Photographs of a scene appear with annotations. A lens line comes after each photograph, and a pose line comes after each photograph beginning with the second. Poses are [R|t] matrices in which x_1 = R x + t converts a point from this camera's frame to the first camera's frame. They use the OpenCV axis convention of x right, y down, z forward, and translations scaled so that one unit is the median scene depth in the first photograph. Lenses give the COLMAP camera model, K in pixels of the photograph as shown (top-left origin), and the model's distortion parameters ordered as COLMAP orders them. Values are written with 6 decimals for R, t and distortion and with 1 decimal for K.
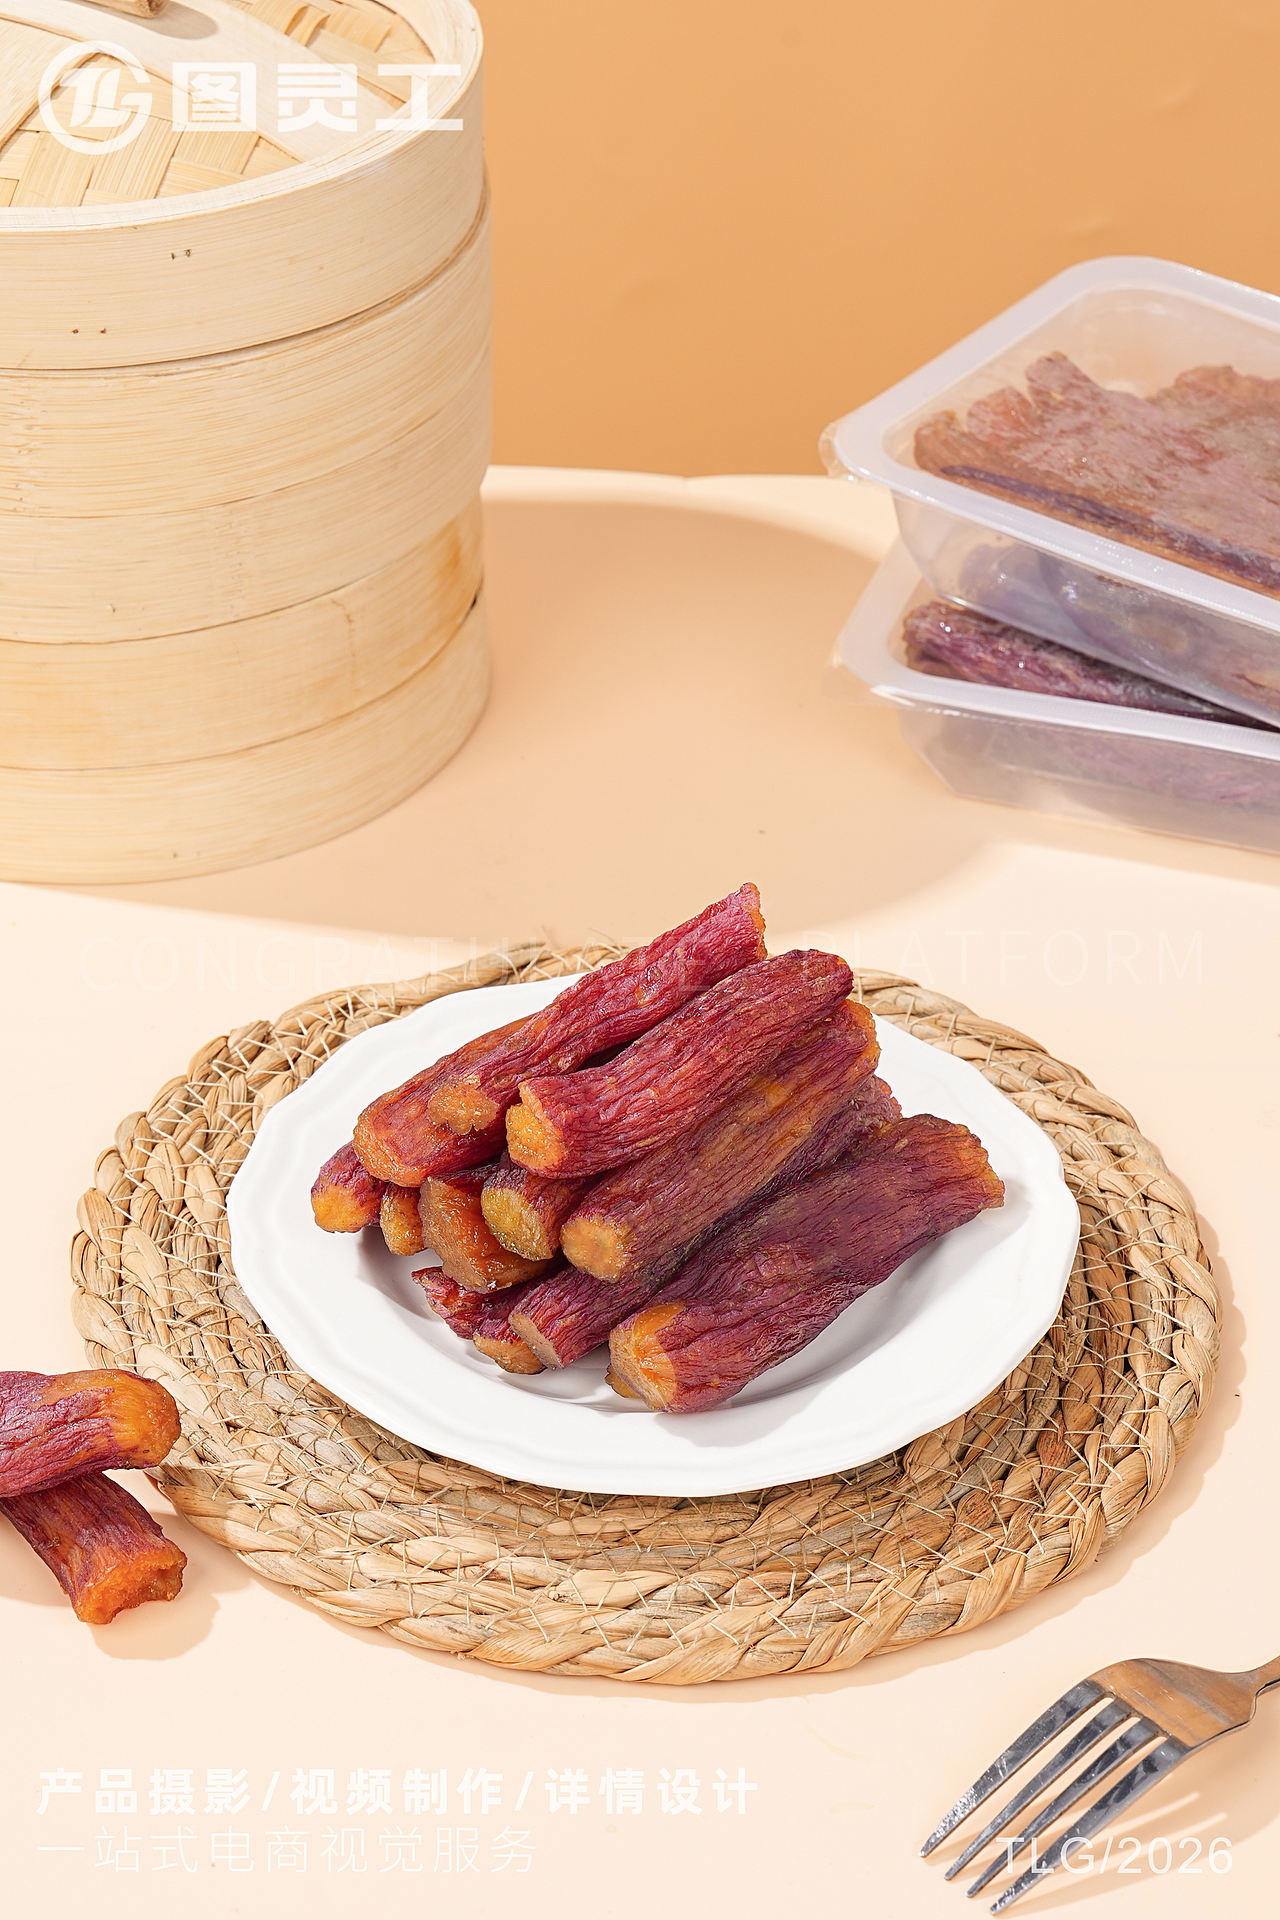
lens RADIAL K [[5306.4, 0, 640.0], [0, 5306.4, 960.0], [0, 0, 1]] dist [0.124812, -0.192427]
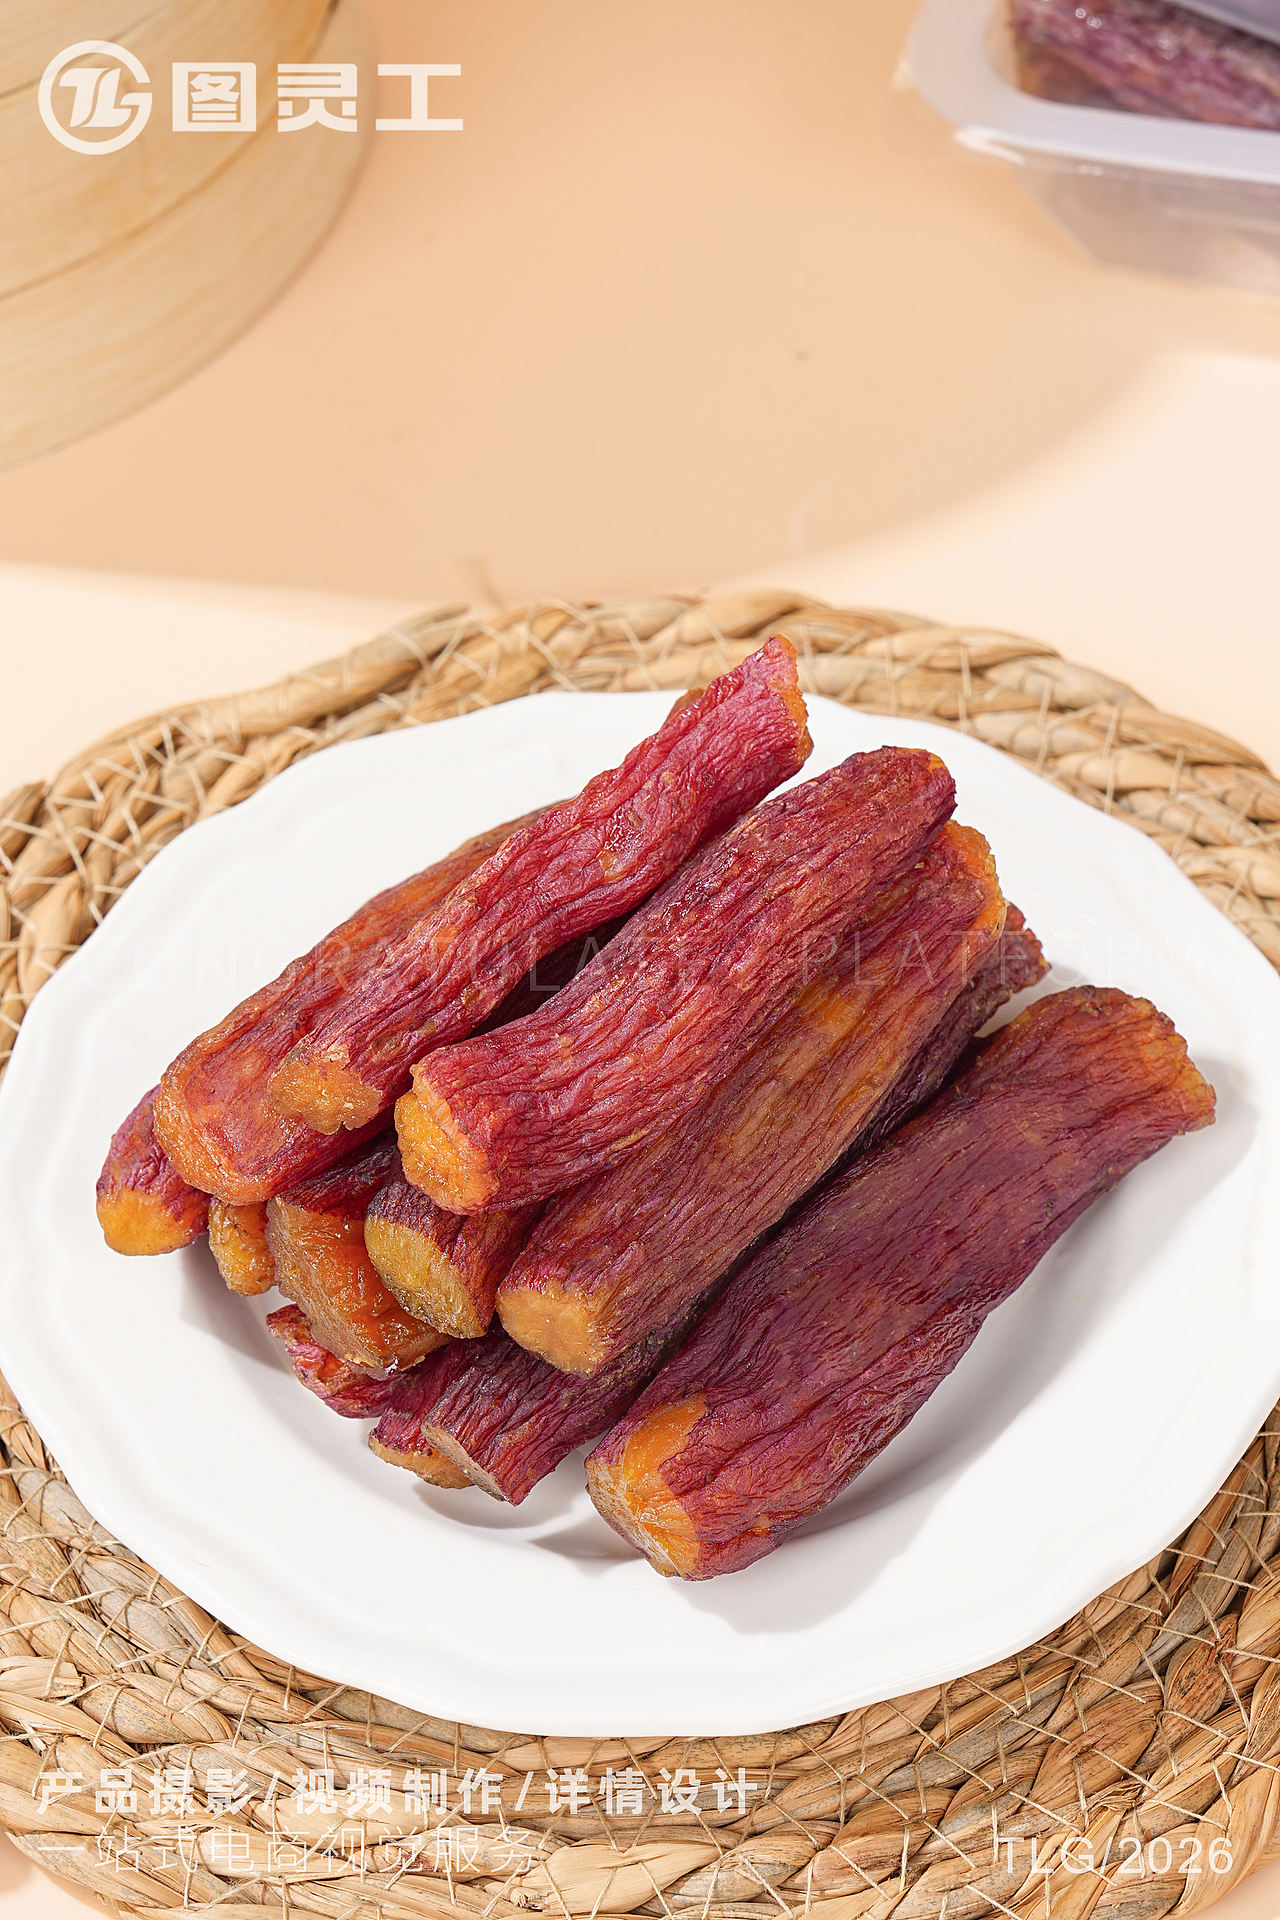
lens RADIAL K [[5764.4, 0, 640.0], [0, 5764.4, 960.0], [0, 0, 1]] dist [0.223941, -0.388524]
pose [[0.998258, -0.054209, -0.023307, 0.018735], [0.058006, 0.973963, 0.219162, -0.128254], [0.010820, -0.220132, 0.975410, 0.355643]]
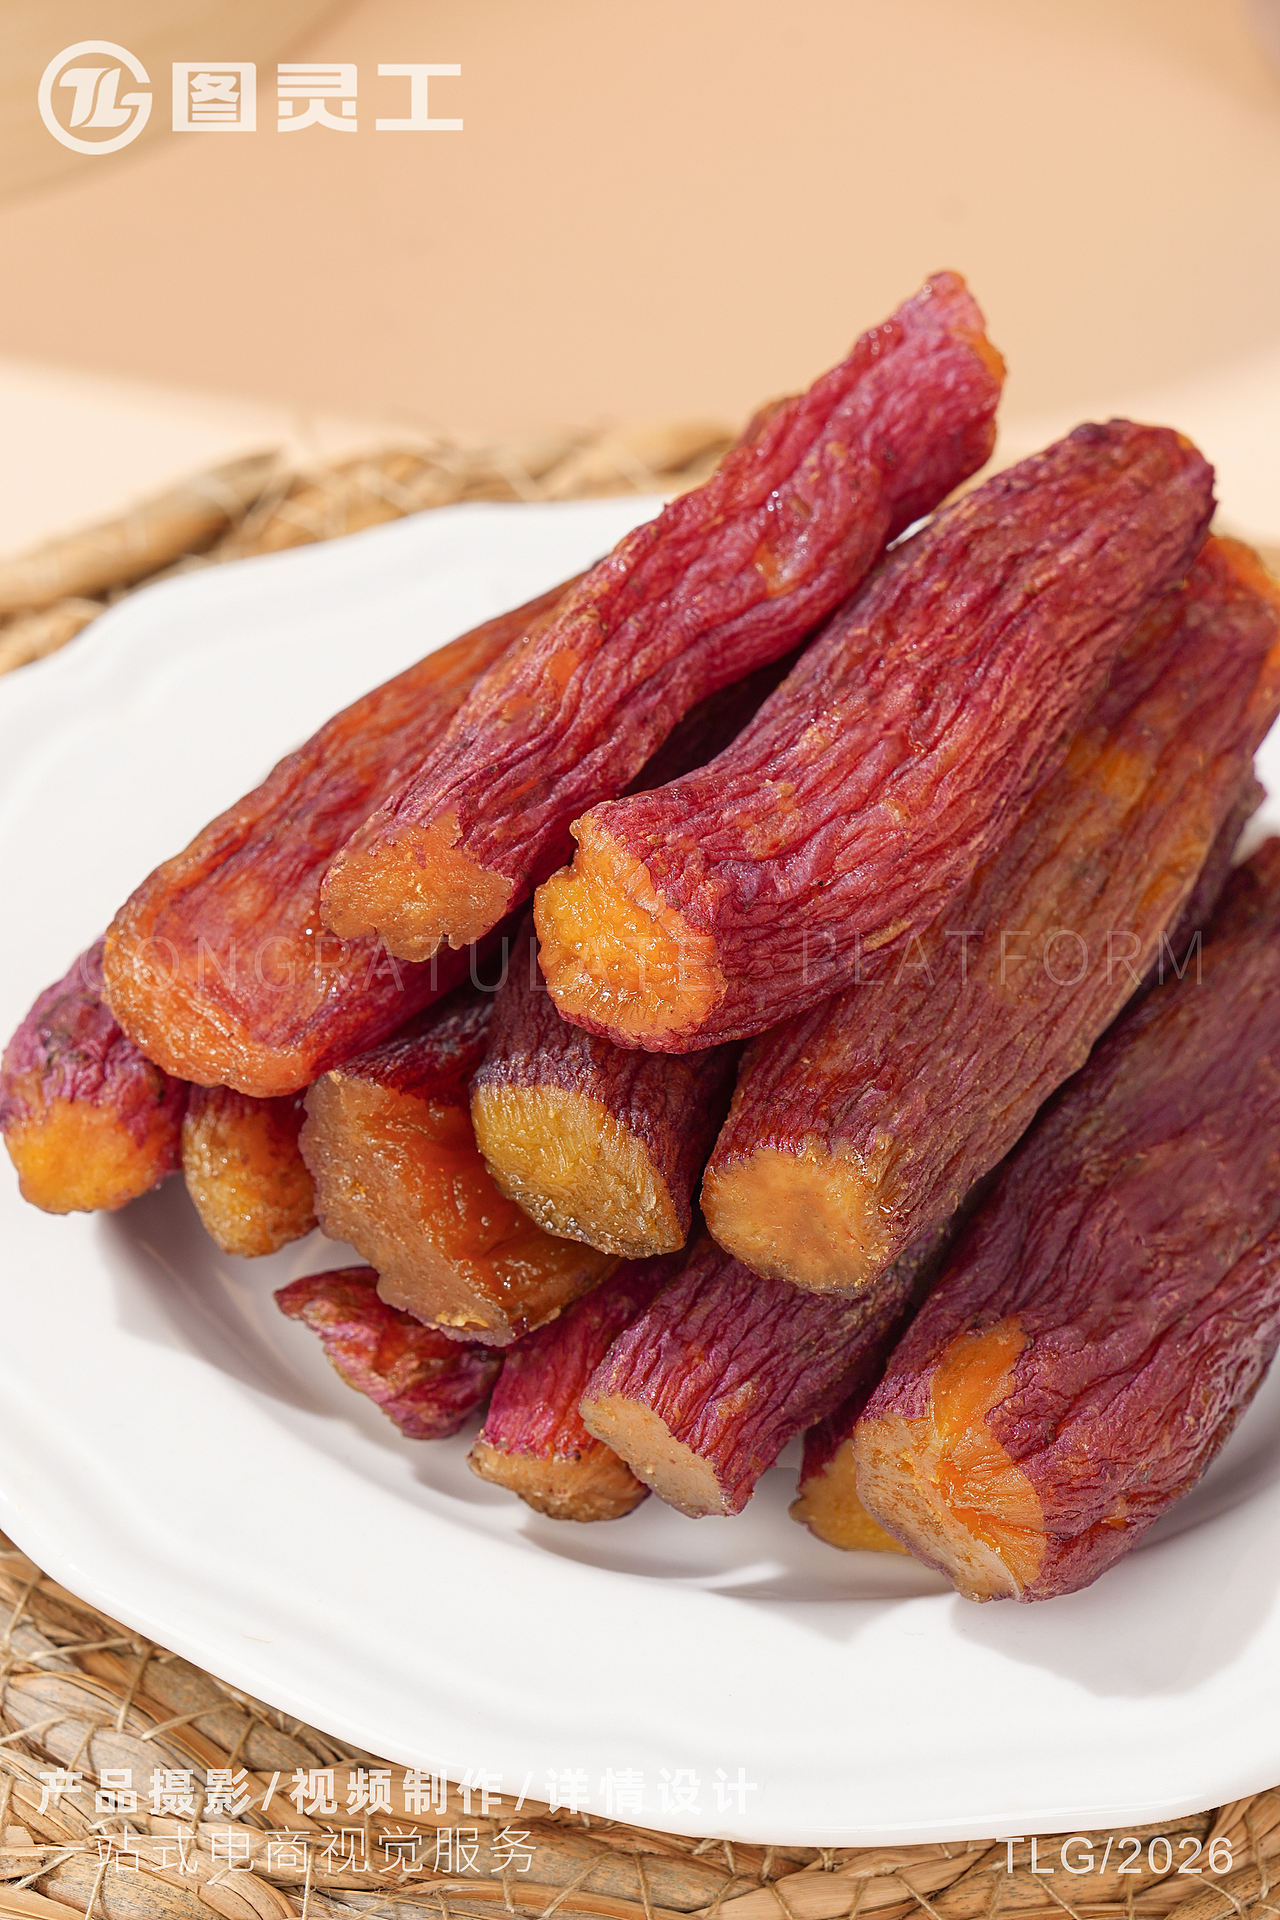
lens RADIAL K [[5764.4, 0, 640.0], [0, 5764.4, 960.0], [0, 0, 1]] dist [0.223941, -0.388524]
pose [[0.977374, -0.099791, 0.186499, -0.096704], [0.081253, 0.991195, 0.104546, -0.010749], [-0.195290, -0.087027, 0.976877, 0.569146]]
